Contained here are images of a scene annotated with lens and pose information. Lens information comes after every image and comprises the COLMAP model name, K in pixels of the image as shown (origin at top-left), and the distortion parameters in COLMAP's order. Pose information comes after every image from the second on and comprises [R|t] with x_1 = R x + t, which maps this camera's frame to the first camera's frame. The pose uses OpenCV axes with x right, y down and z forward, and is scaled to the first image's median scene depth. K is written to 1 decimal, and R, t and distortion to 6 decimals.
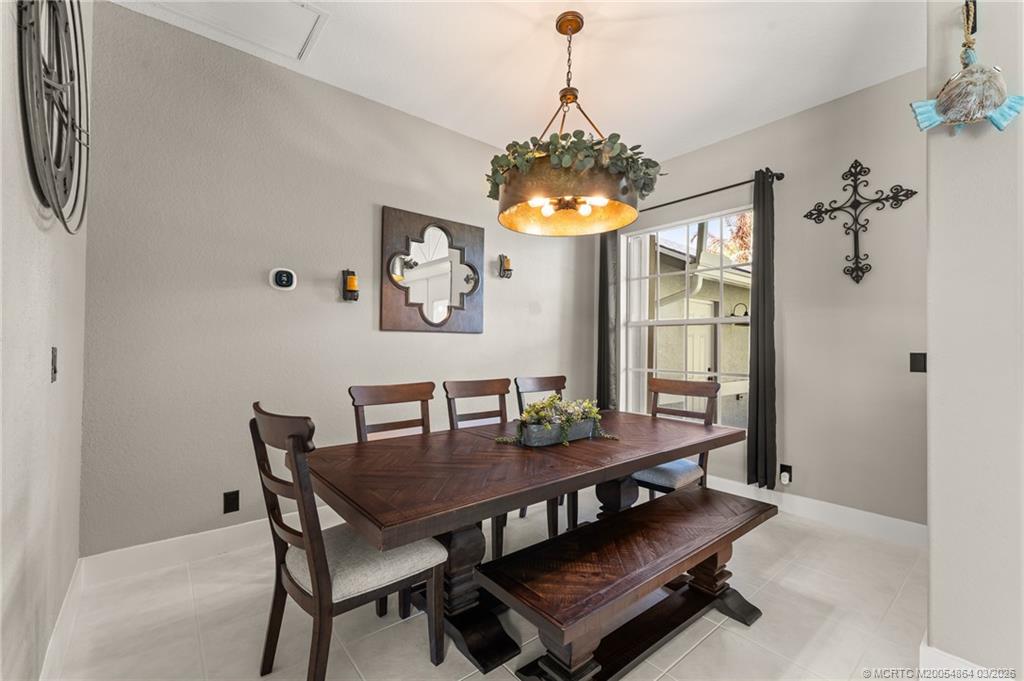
lens RADIAL K [[435.2, 0, 512.2], [0, 435.2, 342.8], [0, 0, 1]] dist [-0.000740, 0.000189]
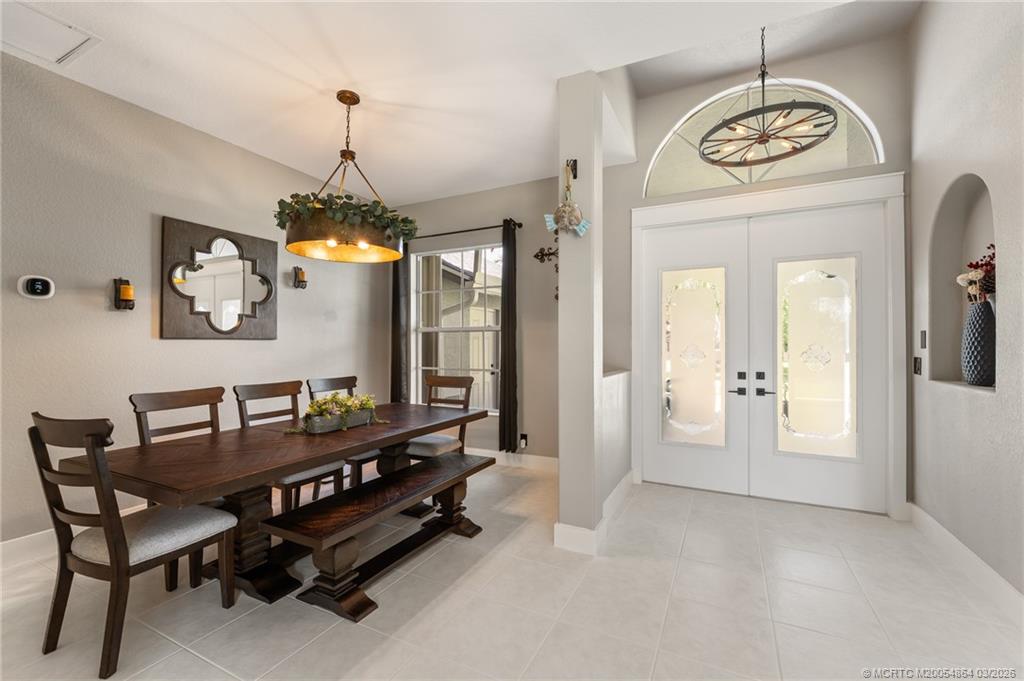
lens RADIAL K [[435.2, 0, 514.3], [0, 435.2, 341.1], [0, 0, 1]] dist [-0.000740, 0.000189]
pose [[0.916232, -0.006433, 0.400597, 0.063071], [0.005048, 0.999977, 0.004512, -0.030142], [-0.400617, -0.002112, 0.916243, -0.351810]]
